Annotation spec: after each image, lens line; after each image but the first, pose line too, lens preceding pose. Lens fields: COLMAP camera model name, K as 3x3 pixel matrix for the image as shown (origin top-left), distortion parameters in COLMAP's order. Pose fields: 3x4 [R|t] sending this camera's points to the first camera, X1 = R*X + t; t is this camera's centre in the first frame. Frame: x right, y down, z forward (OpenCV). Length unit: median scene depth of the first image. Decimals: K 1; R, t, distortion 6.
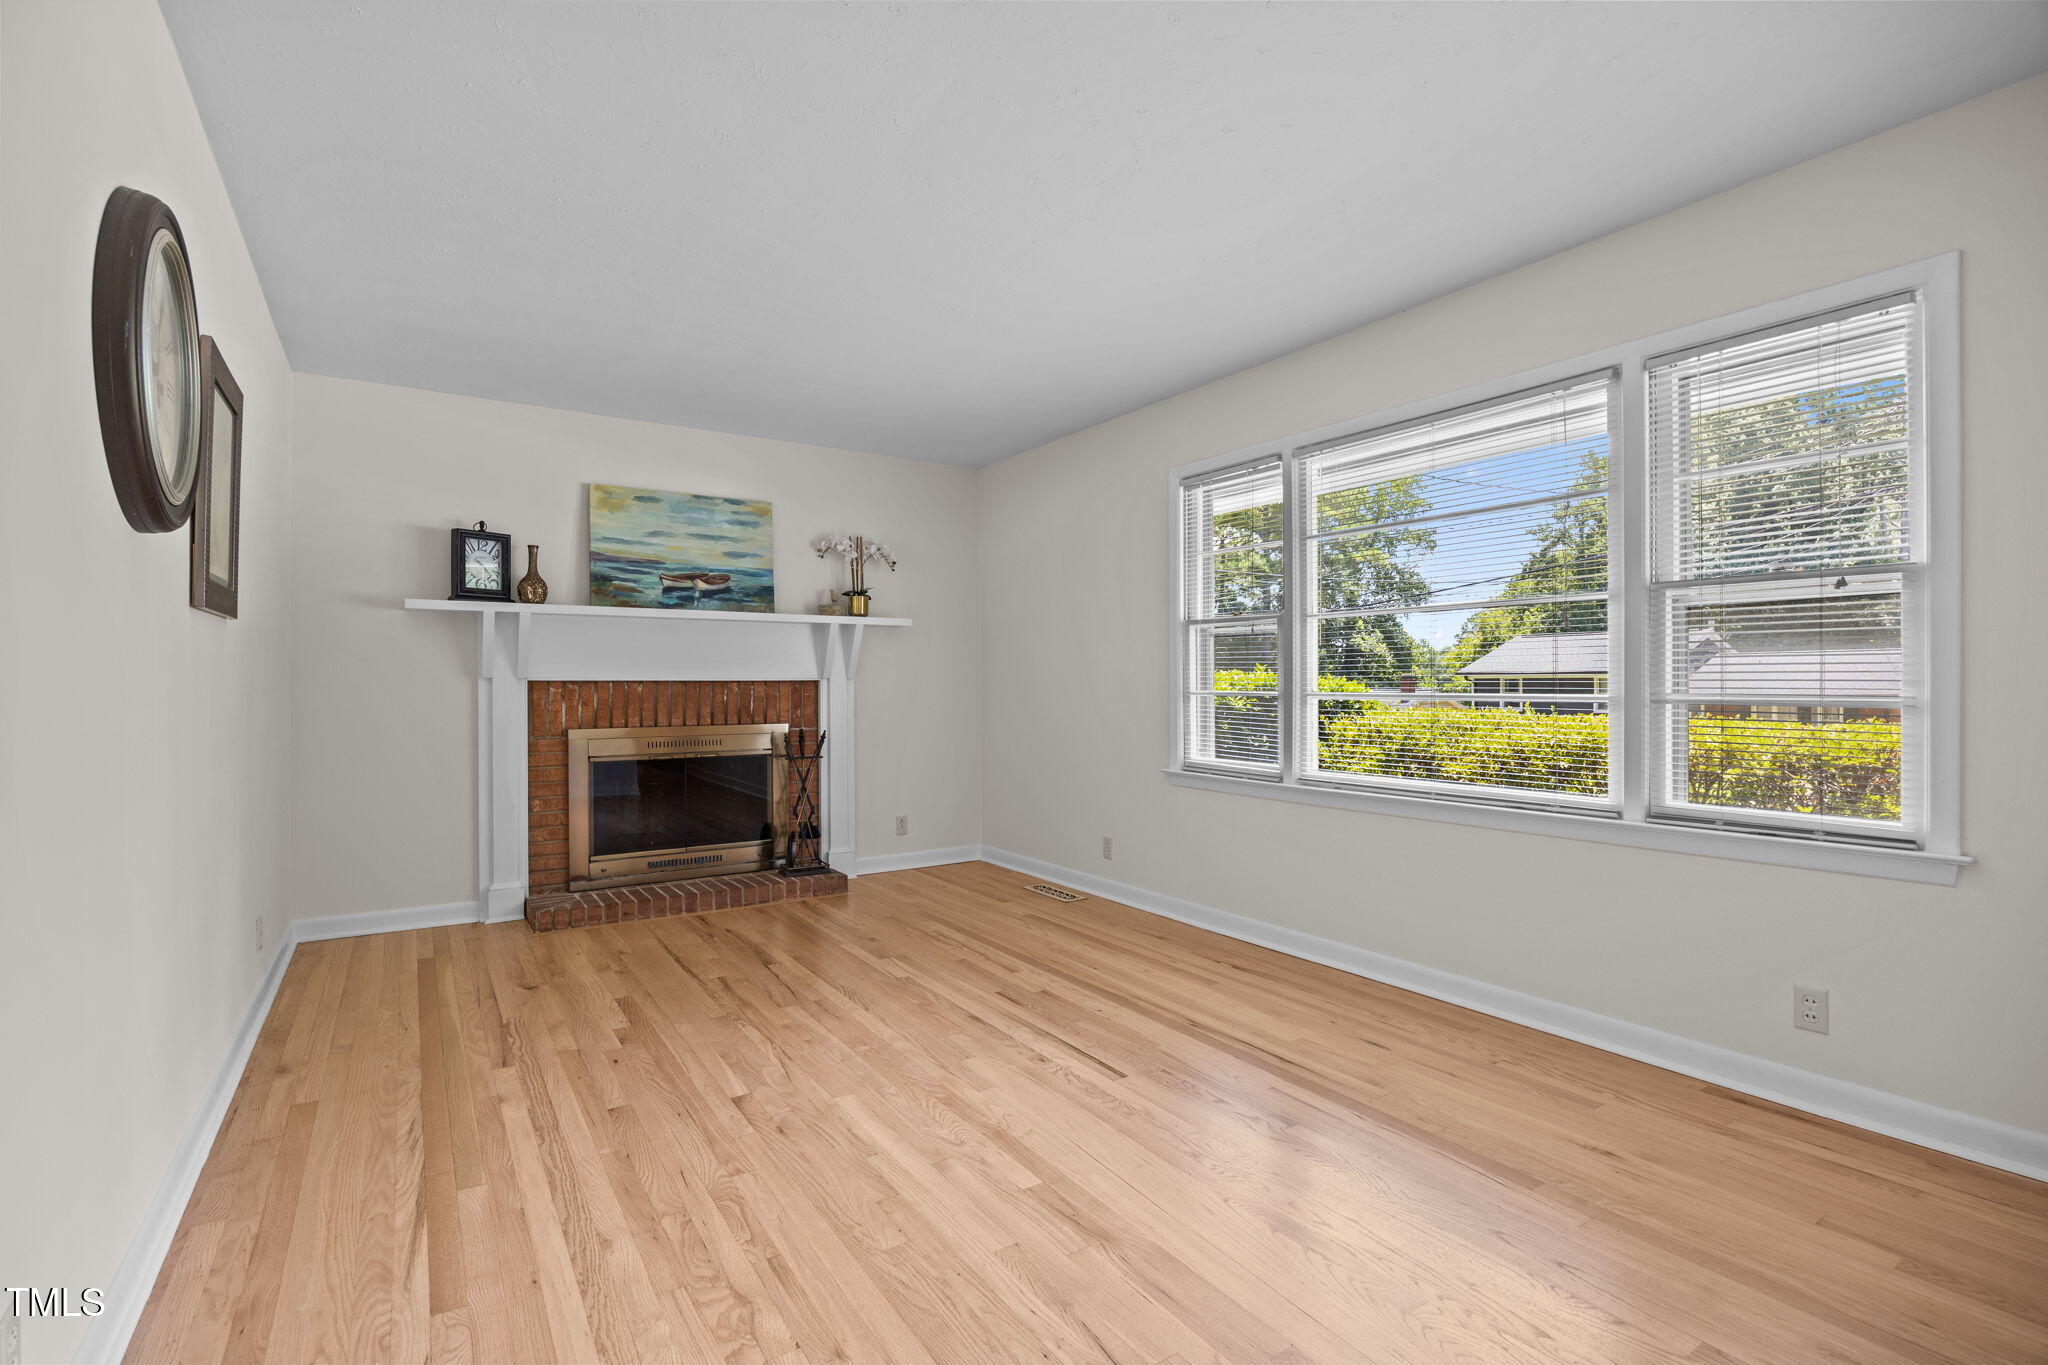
lens RADIAL K [[935.2, 0, 932.7], [0, 935.2, 682.2], [0, 0, 1]] dist [-0.019061, -0.000209]
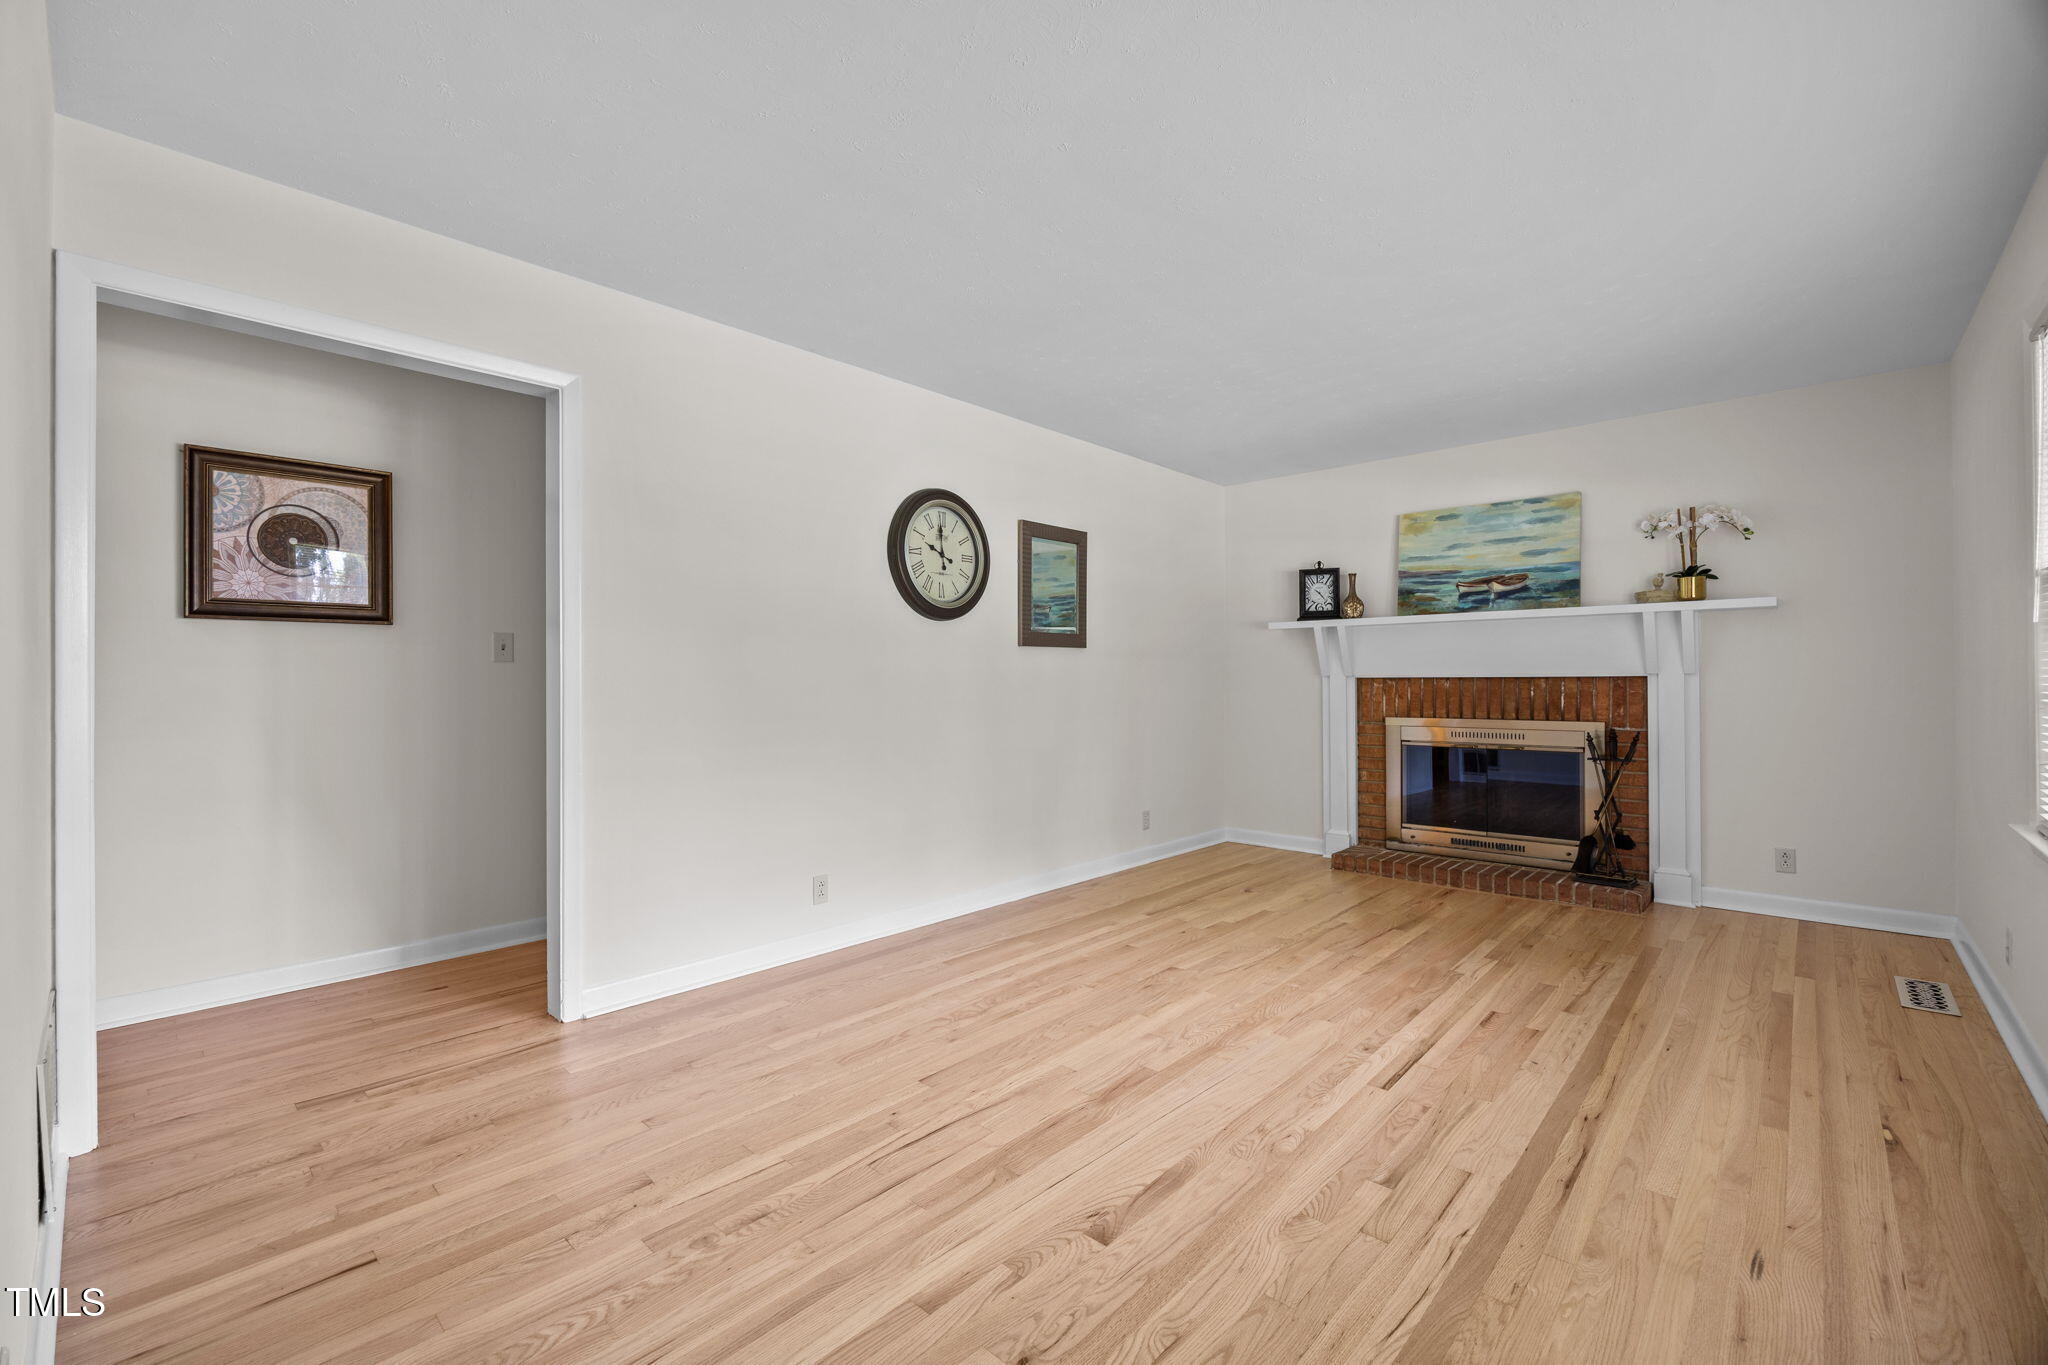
lens RADIAL K [[826.4, 0, 1024.0], [0, 826.4, 682.5], [0, 0, 1]] dist [-0.005621, -0.000028]
pose [[0.278259, 0.002356, -0.960503, 0.530105], [0.004227, 0.999984, 0.003677, -0.001410], [0.960497, -0.005083, 0.278245, 0.233213]]
